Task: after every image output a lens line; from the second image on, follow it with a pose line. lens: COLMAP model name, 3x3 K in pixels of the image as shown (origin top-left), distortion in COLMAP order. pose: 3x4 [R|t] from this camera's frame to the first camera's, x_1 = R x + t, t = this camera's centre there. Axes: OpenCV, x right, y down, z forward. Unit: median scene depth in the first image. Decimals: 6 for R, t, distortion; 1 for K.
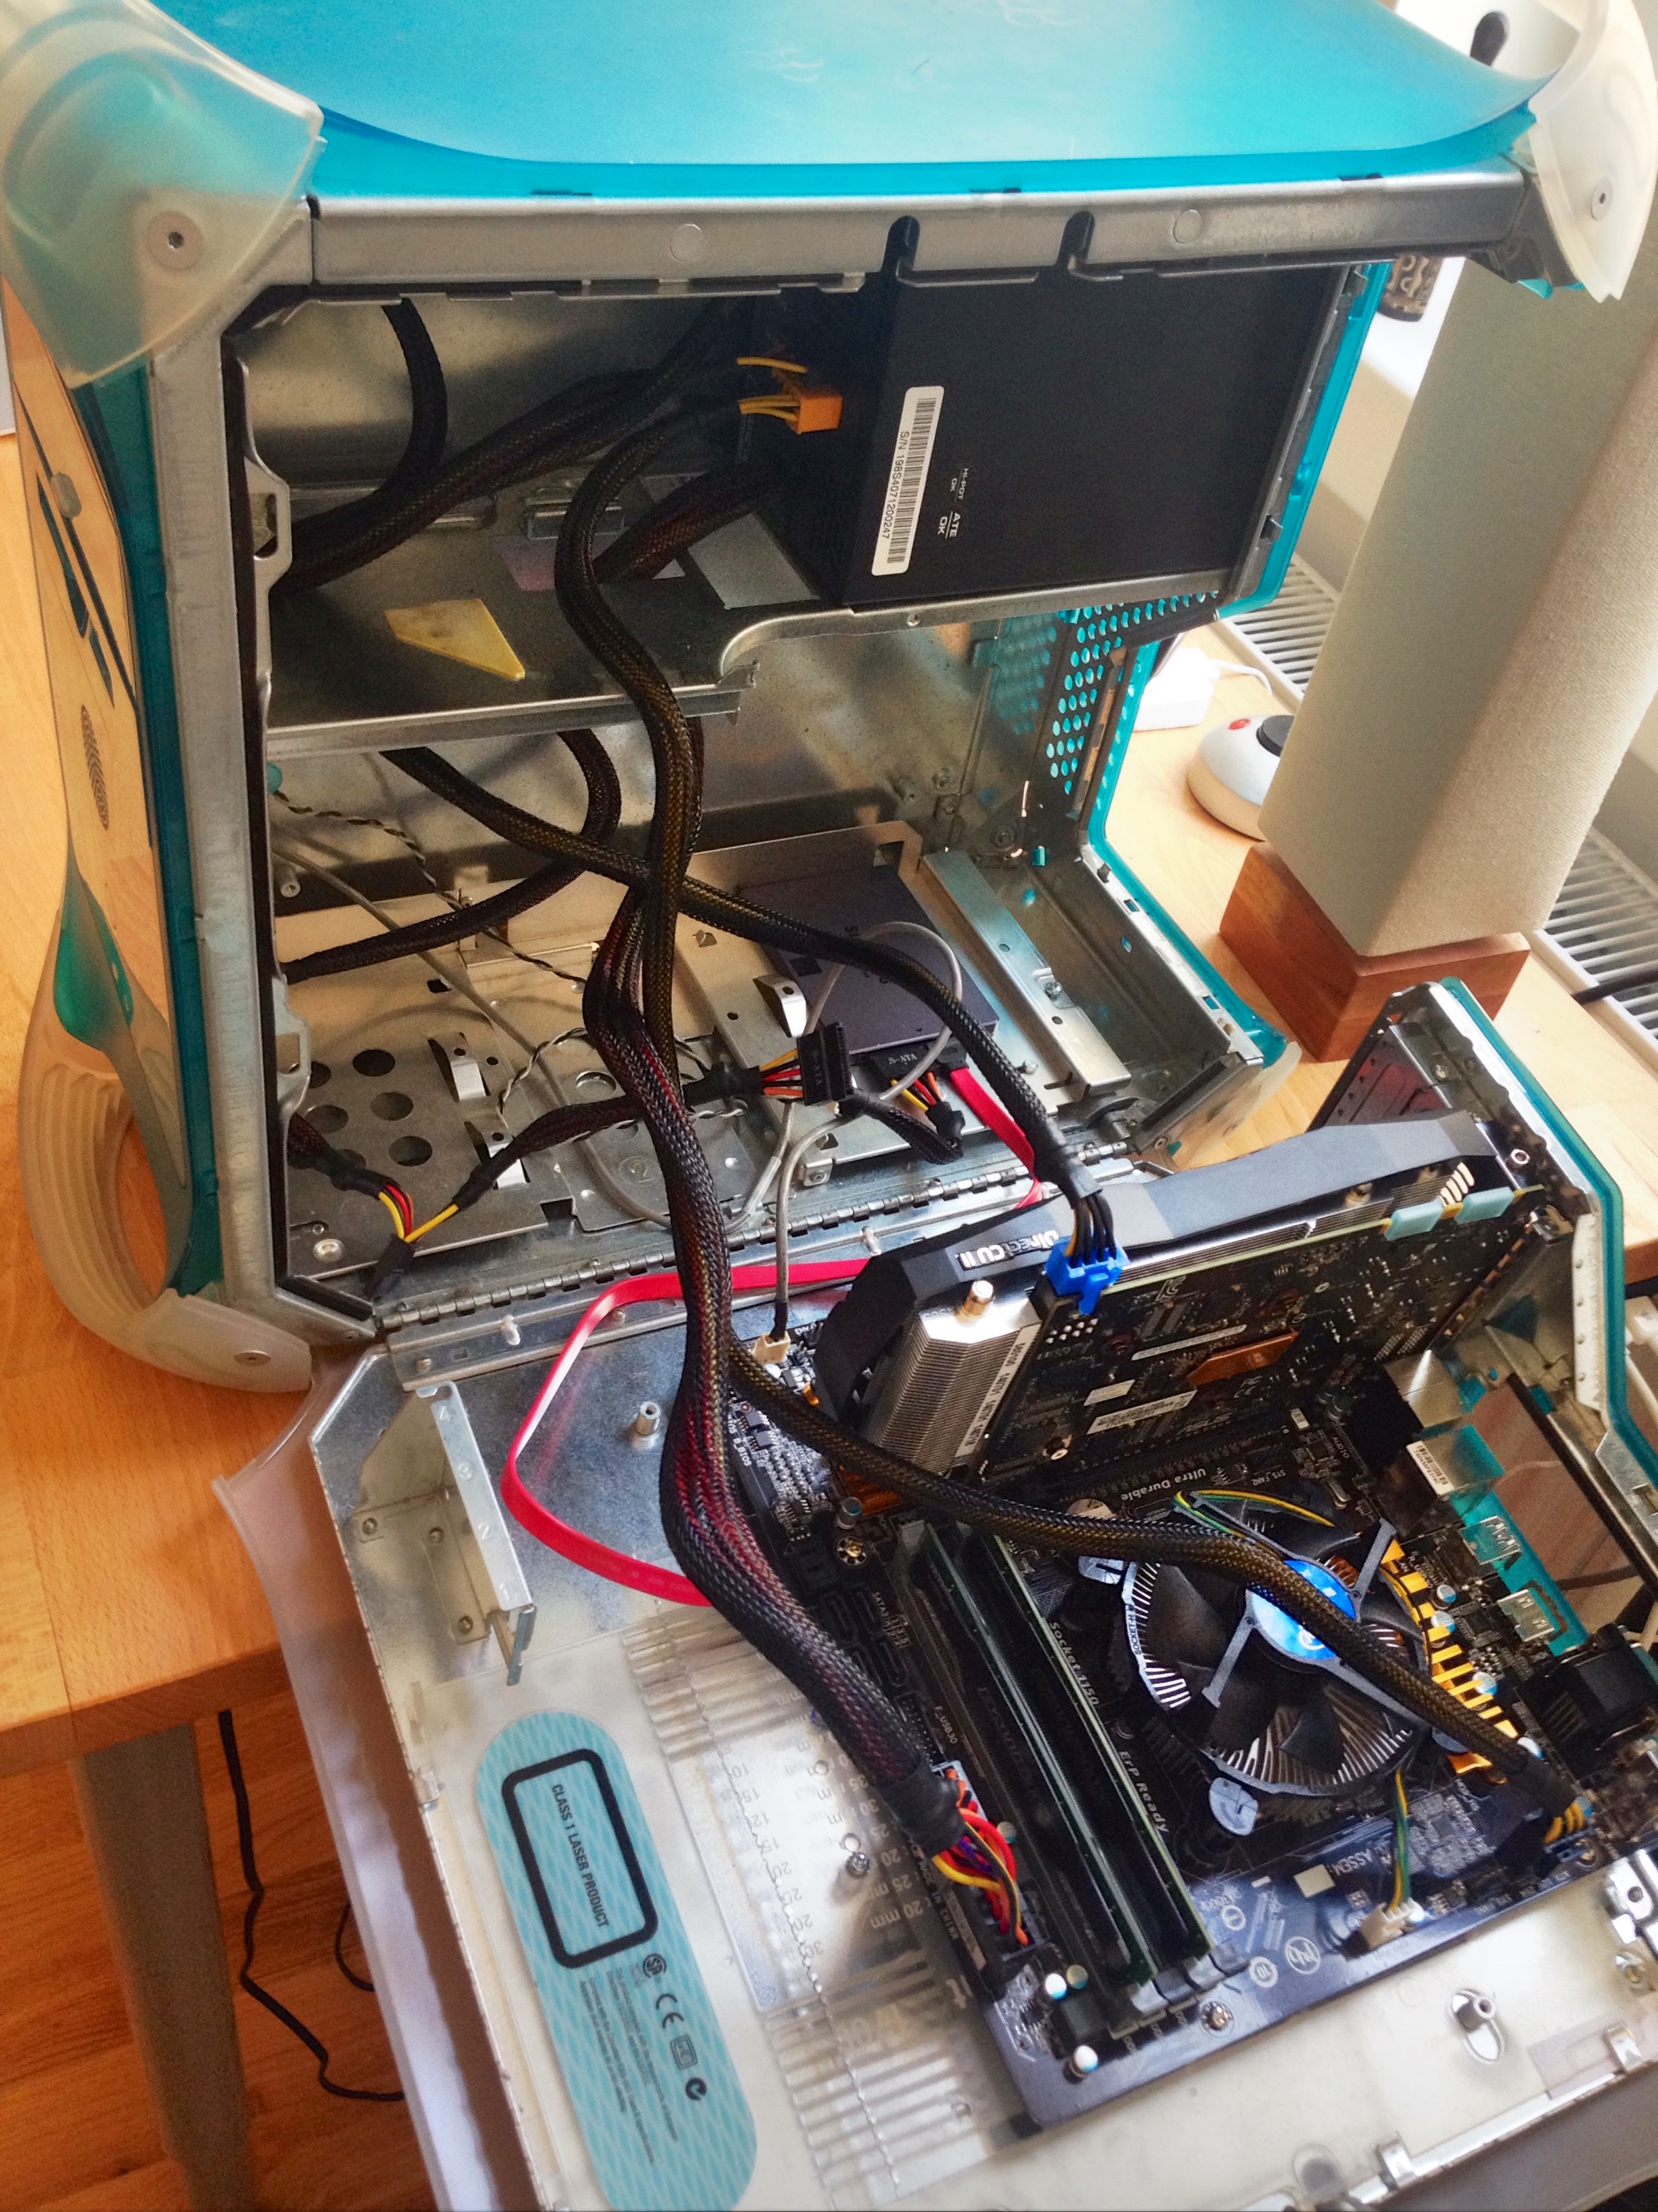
lens RADIAL K [[2083.4, 0, 829.0], [0, 2083.4, 1106.0], [0, 0, 1]] dist [0.180976, -0.292955]
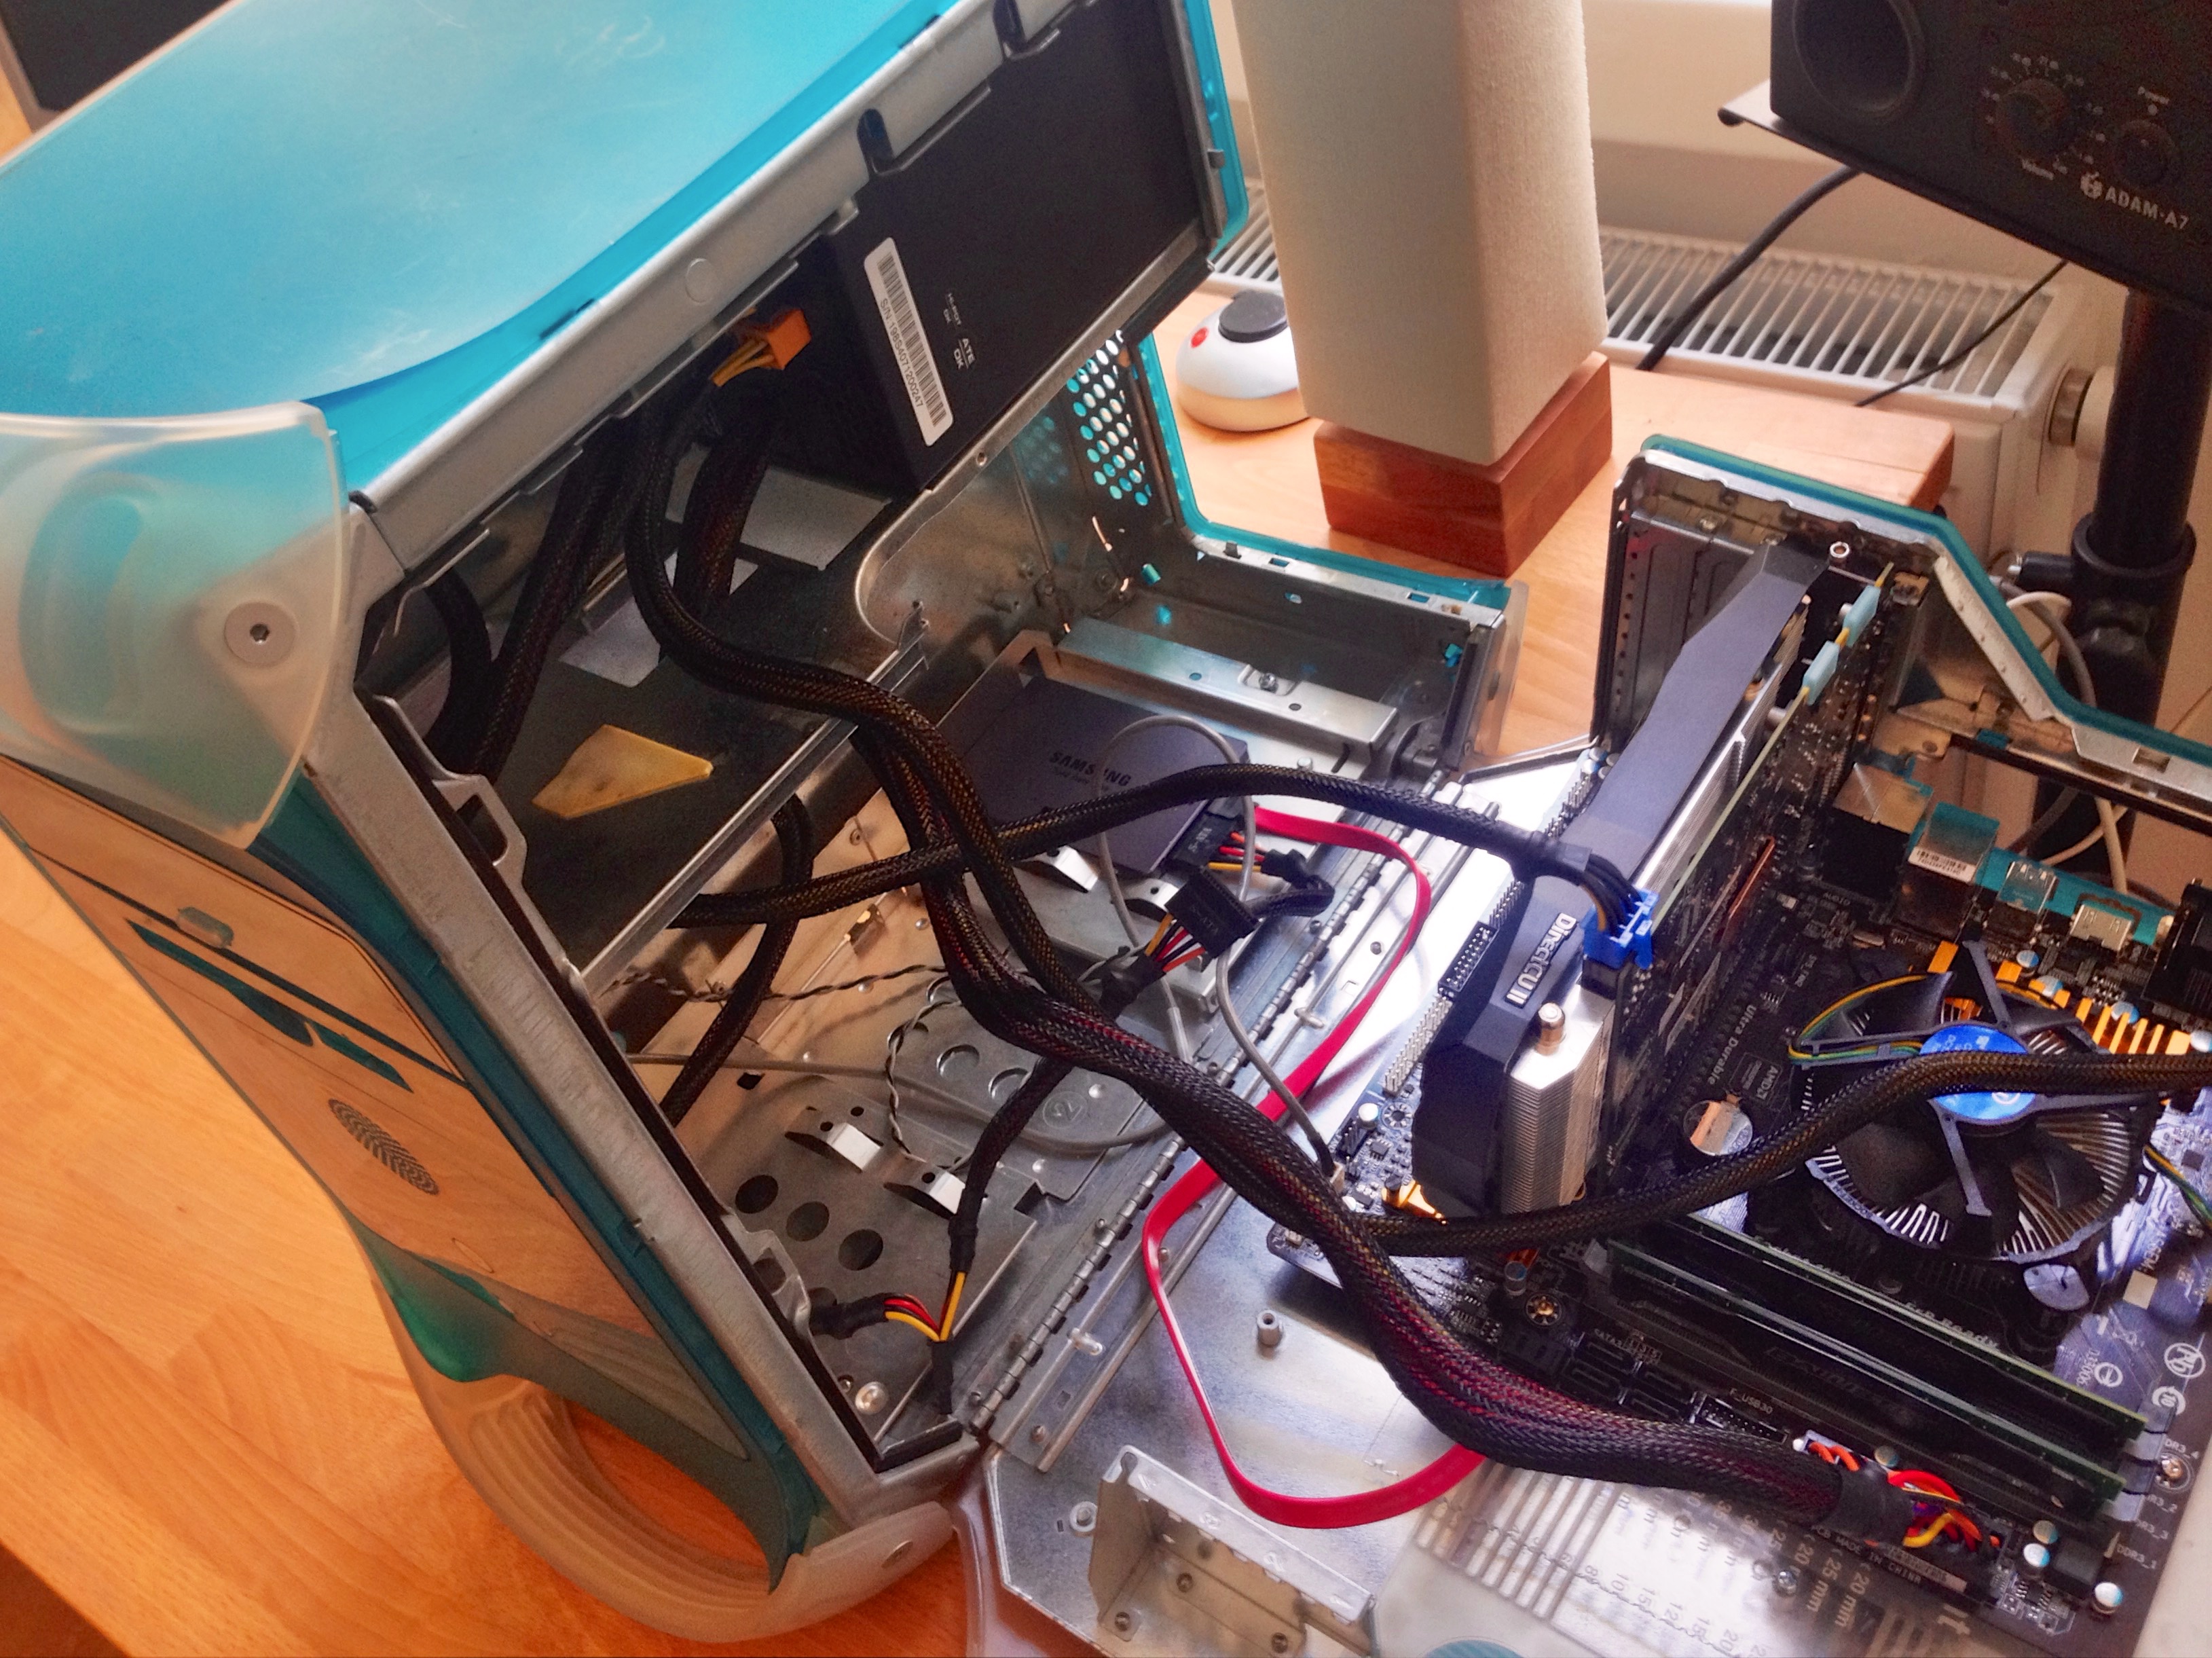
lens RADIAL K [[2083.4, 0, 1106.0], [0, 2083.4, 829.0], [0, 0, 1]] dist [0.180976, -0.292955]
pose [[0.795873, -0.595889, 0.107250, -0.113416], [0.593088, 0.802908, 0.059870, -0.126425], [-0.121788, 0.015960, 0.992428, 0.088385]]
